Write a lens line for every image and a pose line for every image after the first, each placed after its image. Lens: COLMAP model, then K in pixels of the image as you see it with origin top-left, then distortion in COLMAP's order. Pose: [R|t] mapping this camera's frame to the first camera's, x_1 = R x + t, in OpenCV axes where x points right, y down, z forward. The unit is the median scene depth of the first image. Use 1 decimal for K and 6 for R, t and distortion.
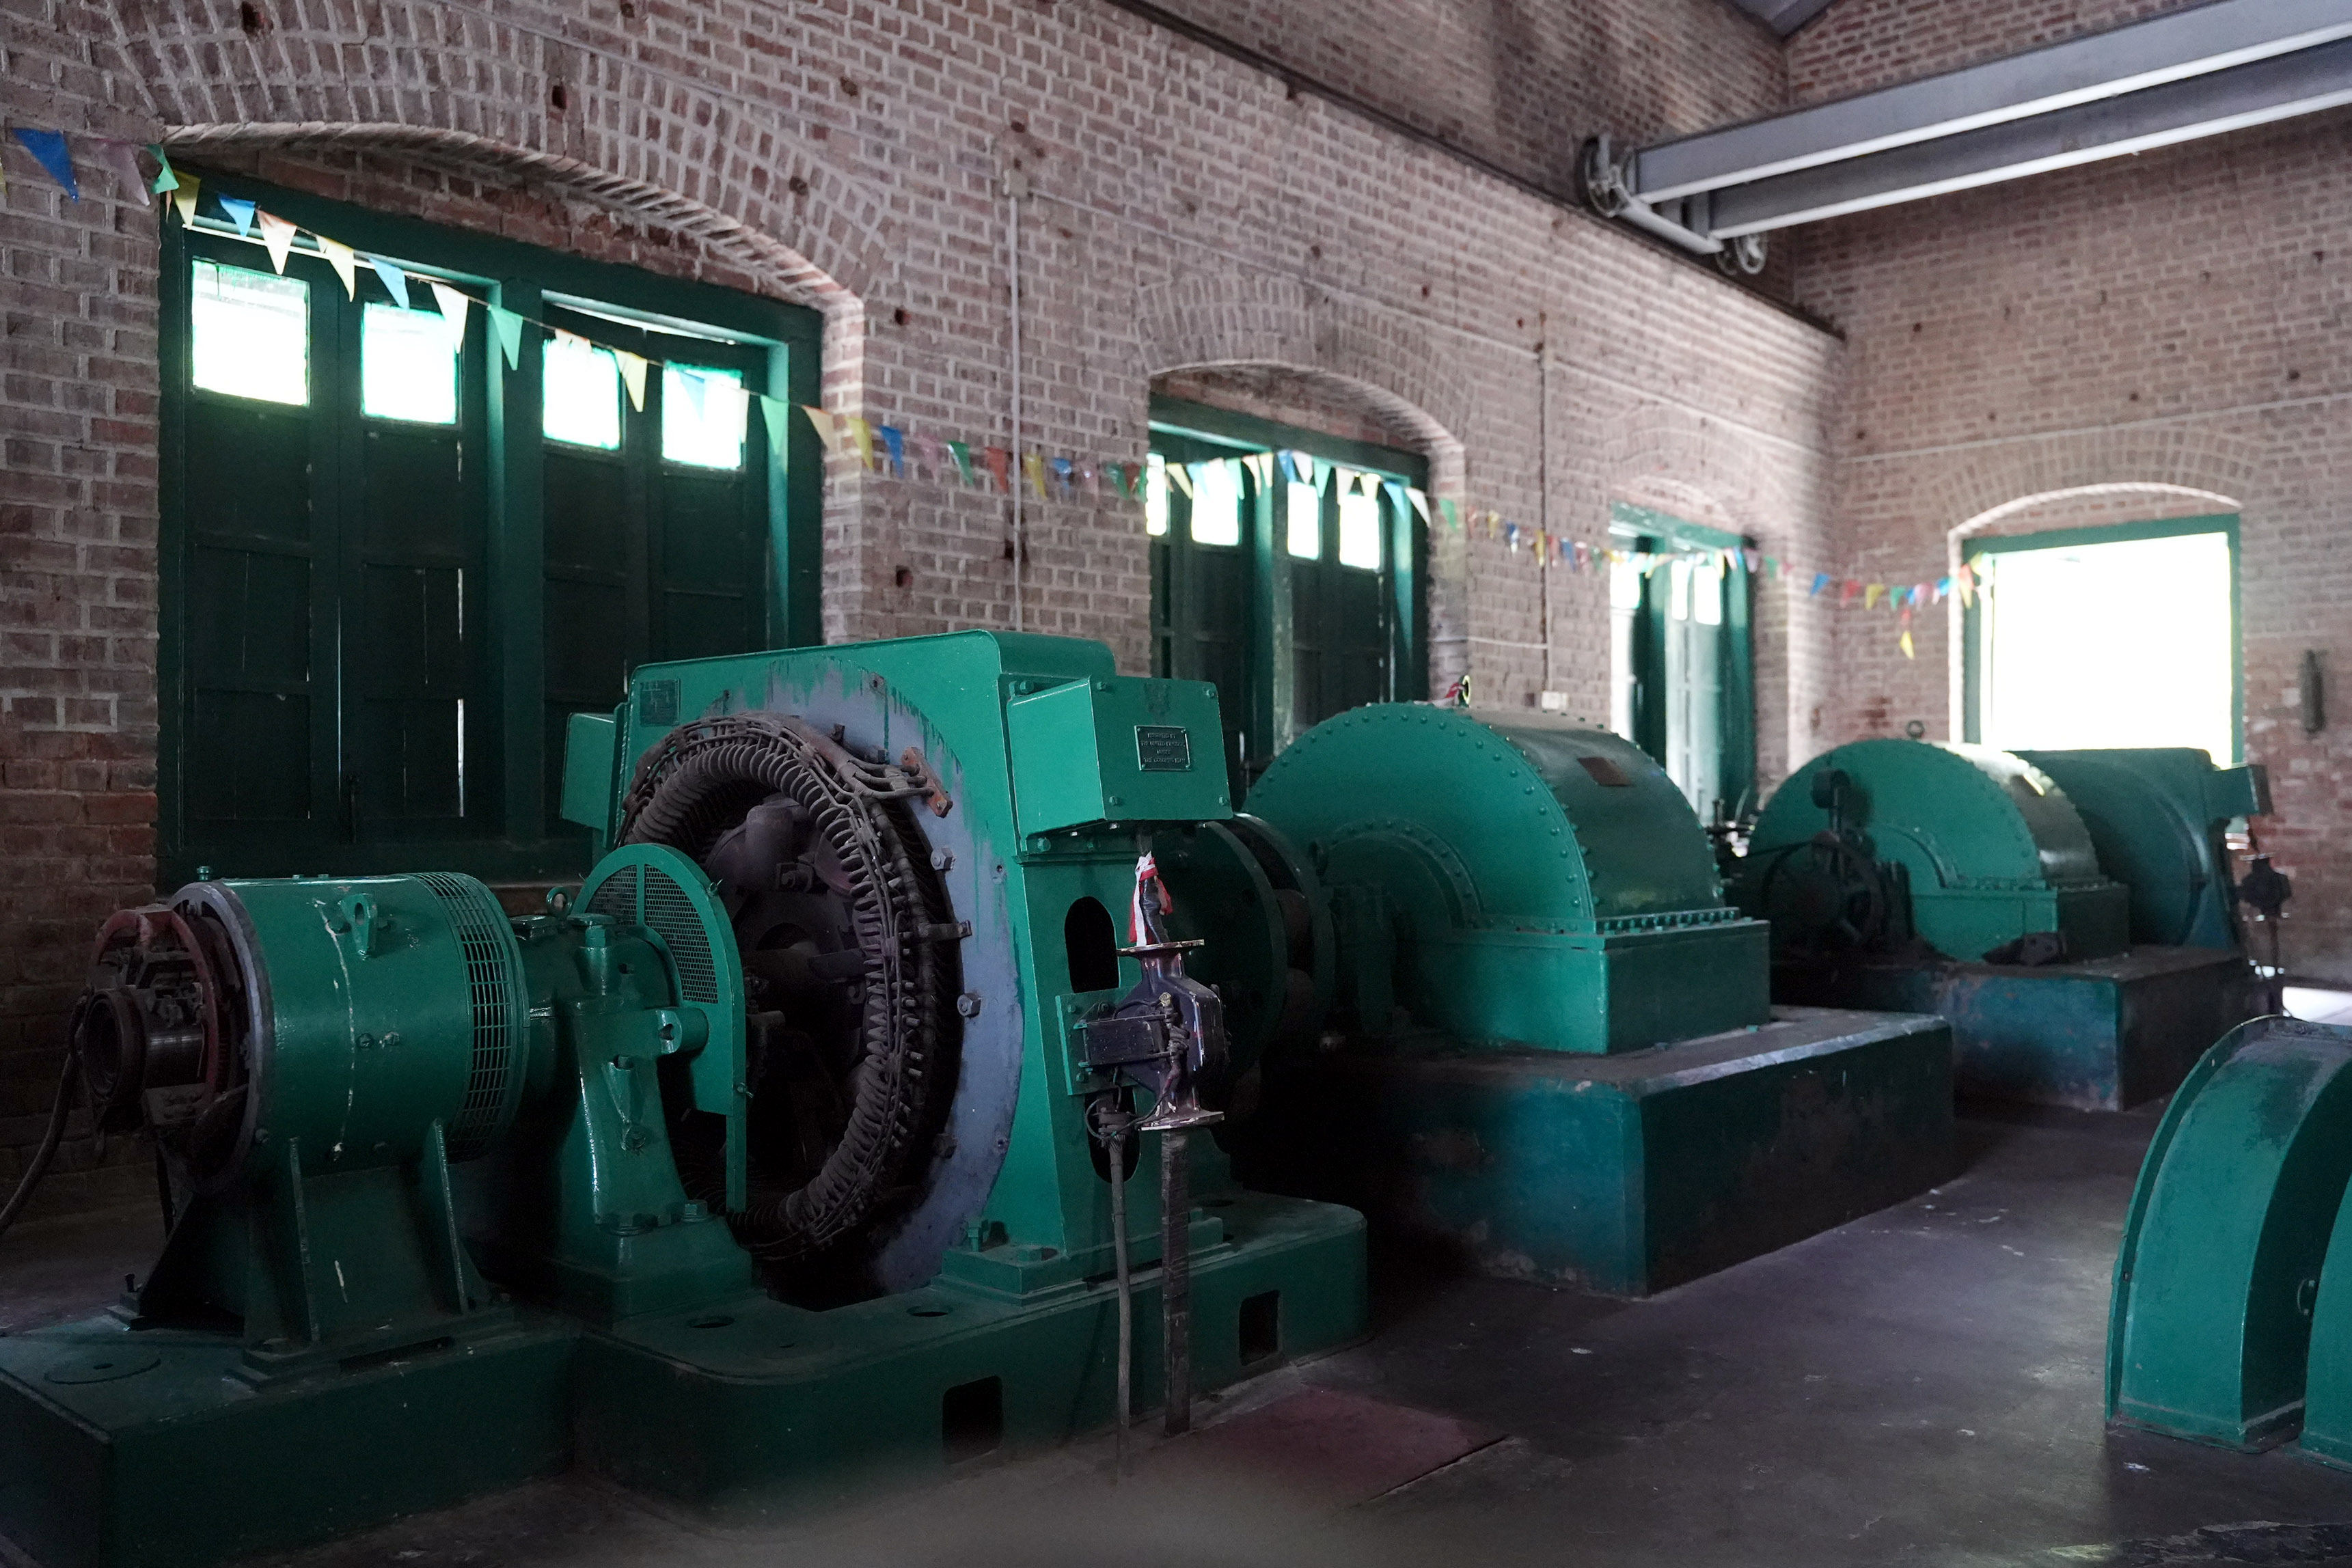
lens RADIAL K [[1871.3, 0, 1175.1], [0, 1871.3, 790.6], [0, 0, 1]] dist [0.011142, 0.008442]
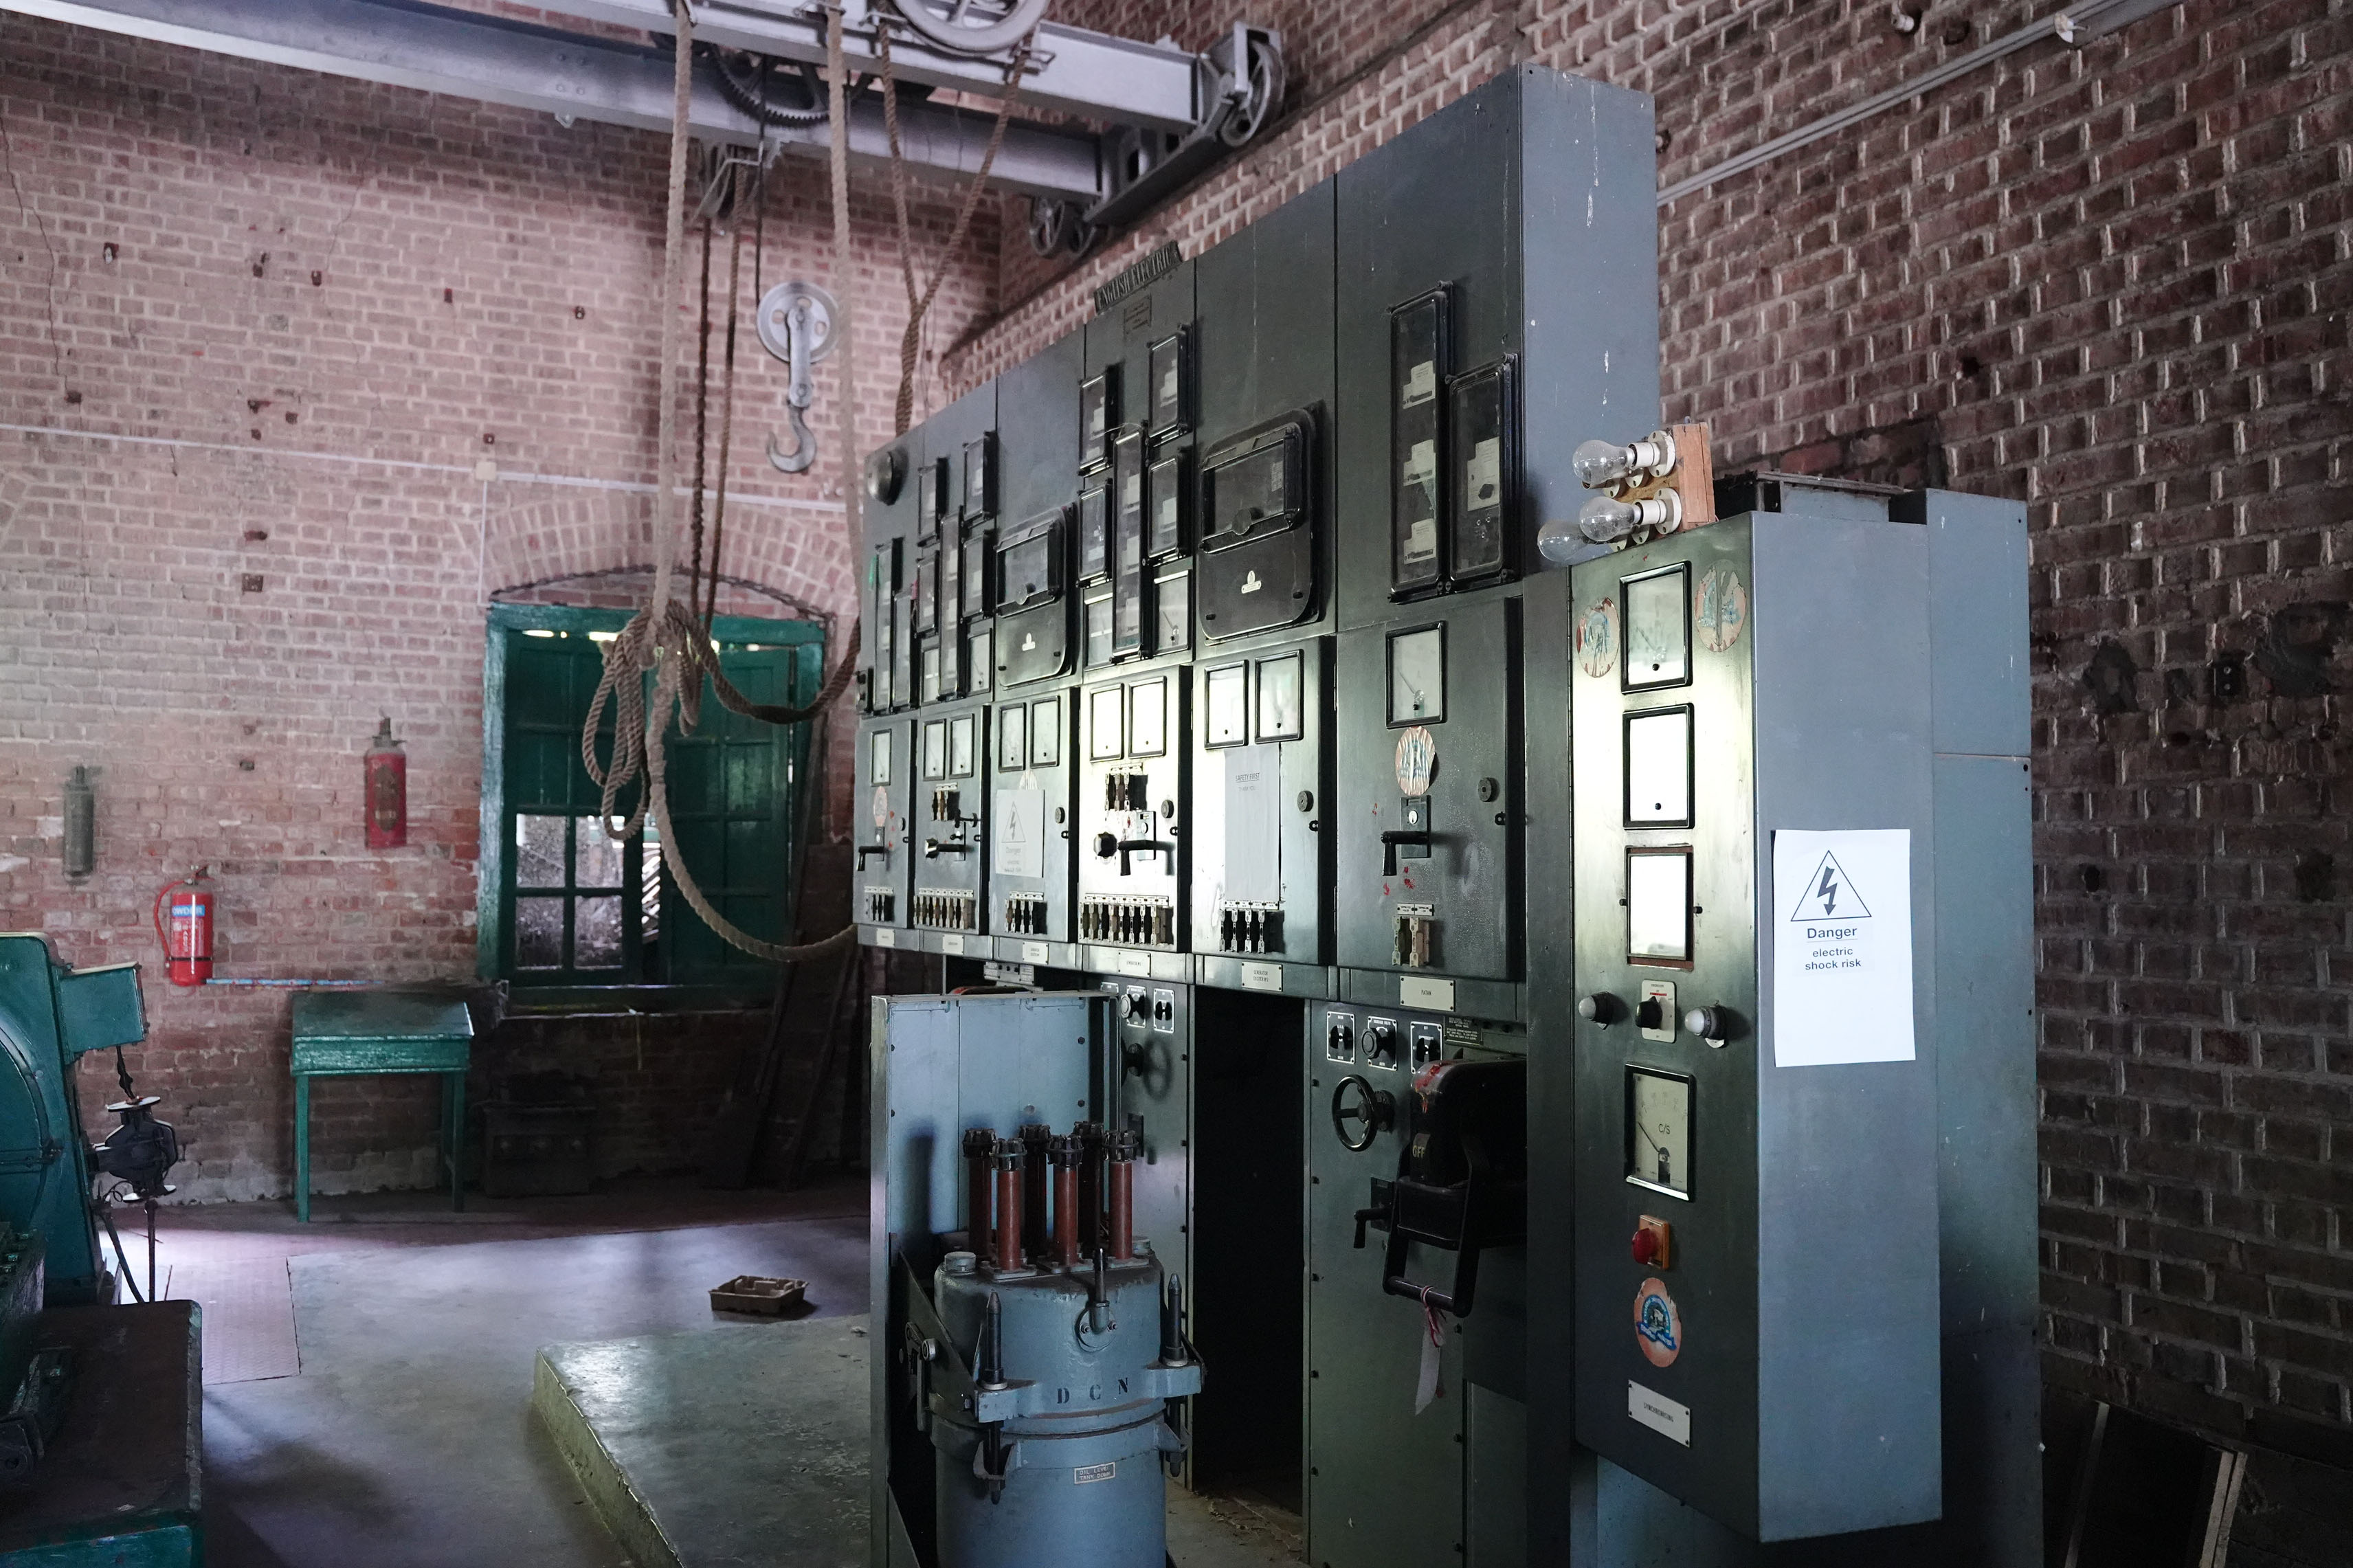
lens RADIAL K [[1872.1, 0, 1176.2], [0, 1872.1, 783.6], [0, 0, 1]] dist [0.011142, 0.008442]
pose [[0.364927, 0.048436, 0.929775, 0.085571], [-0.021551, 0.998818, -0.043575, -0.057080], [-0.930787, -0.004136, 0.365540, 0.412591]]
